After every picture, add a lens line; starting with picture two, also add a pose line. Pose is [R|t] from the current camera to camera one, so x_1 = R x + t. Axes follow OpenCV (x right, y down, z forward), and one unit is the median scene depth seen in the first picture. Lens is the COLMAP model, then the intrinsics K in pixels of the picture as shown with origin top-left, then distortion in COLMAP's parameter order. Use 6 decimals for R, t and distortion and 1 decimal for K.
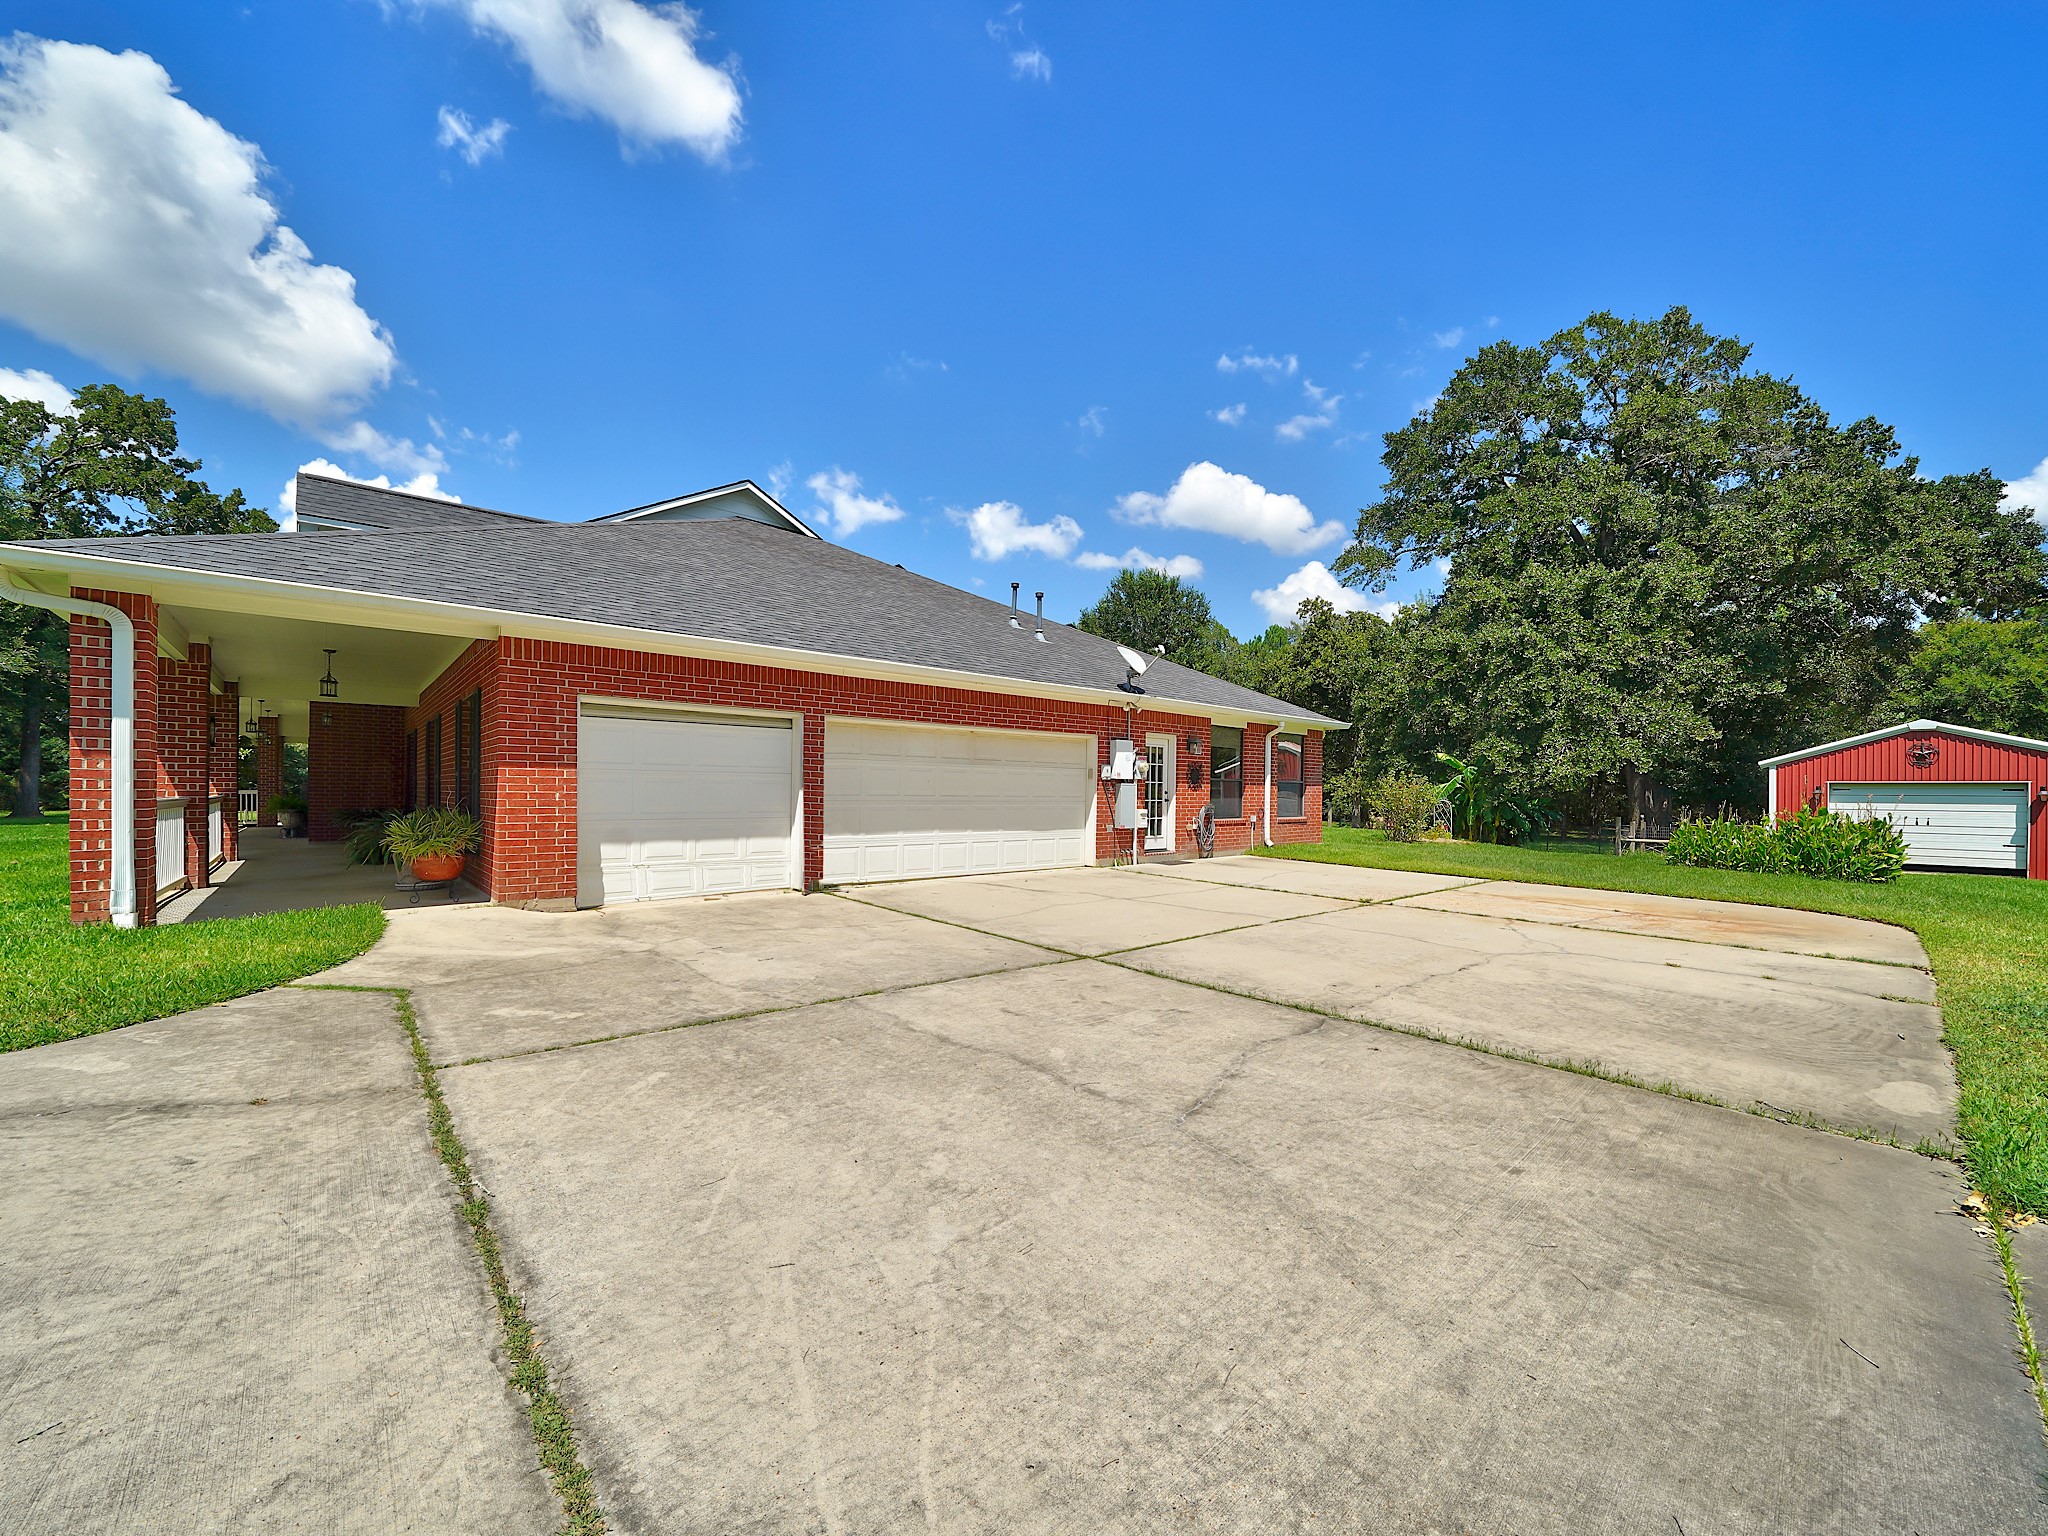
lens RADIAL K [[809.7, 0, 1022.7], [0, 809.7, 776.0], [0, 0, 1]] dist [-0.002596, -0.000402]
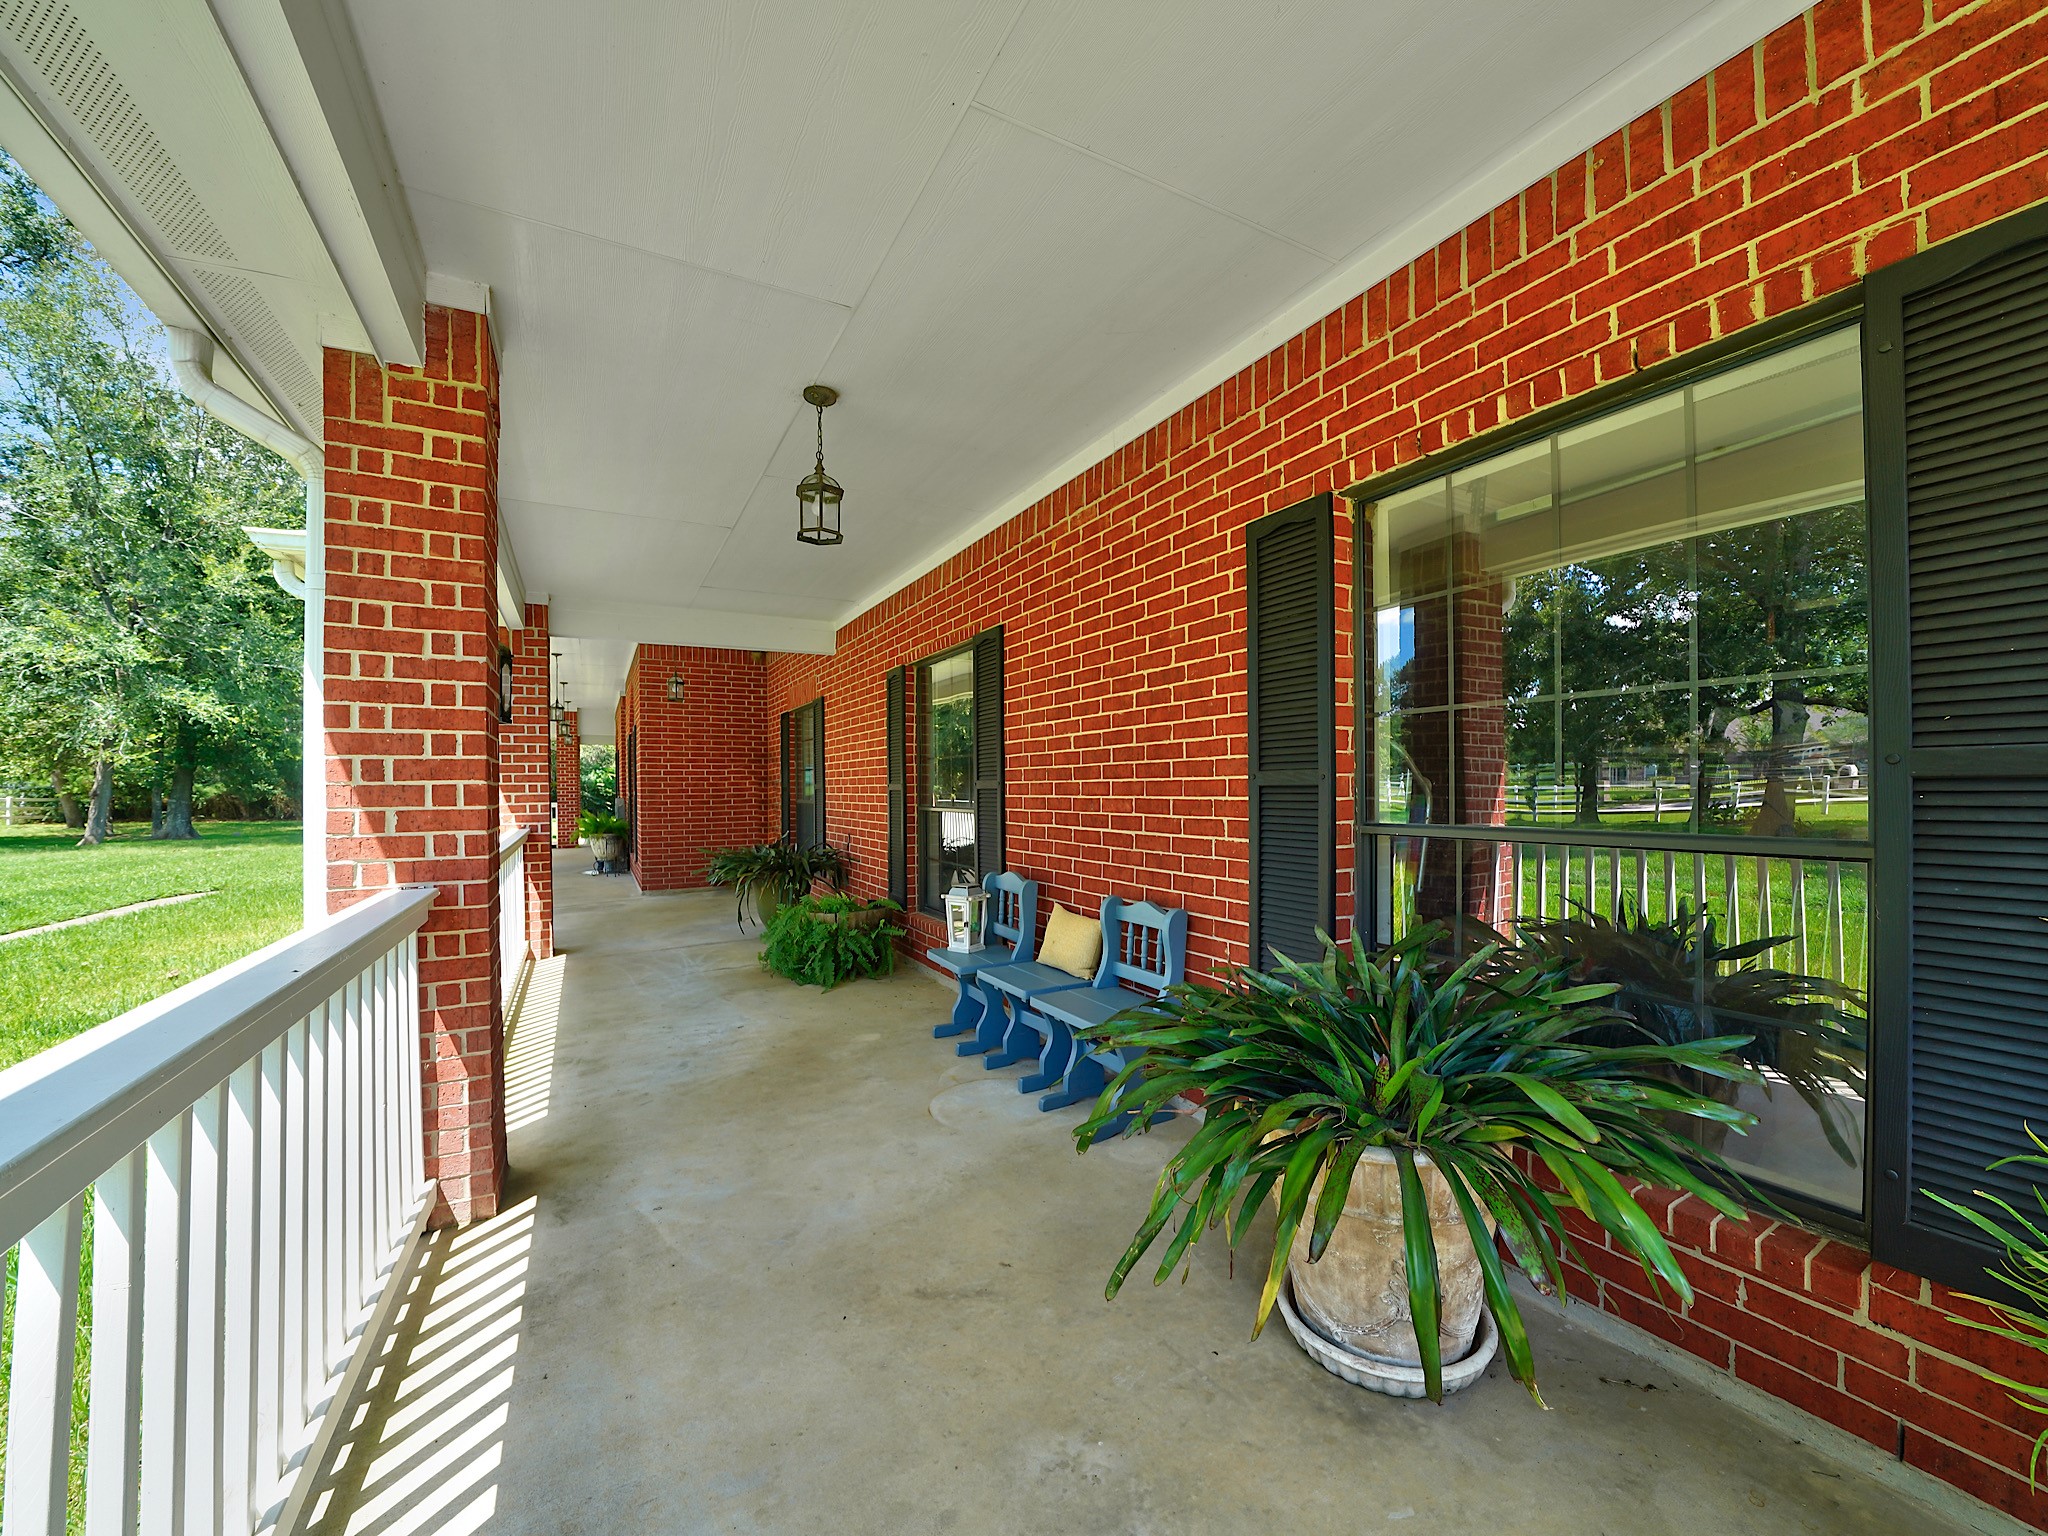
lens RADIAL K [[809.7, 0, 1031.1], [0, 809.7, 770.8], [0, 0, 1]] dist [-0.002596, -0.000402]
pose [[0.976767, -0.015933, -0.213710, -0.782075], [0.015492, 0.999873, -0.003739, -0.007265], [0.213742, 0.000342, 0.976890, 0.780578]]
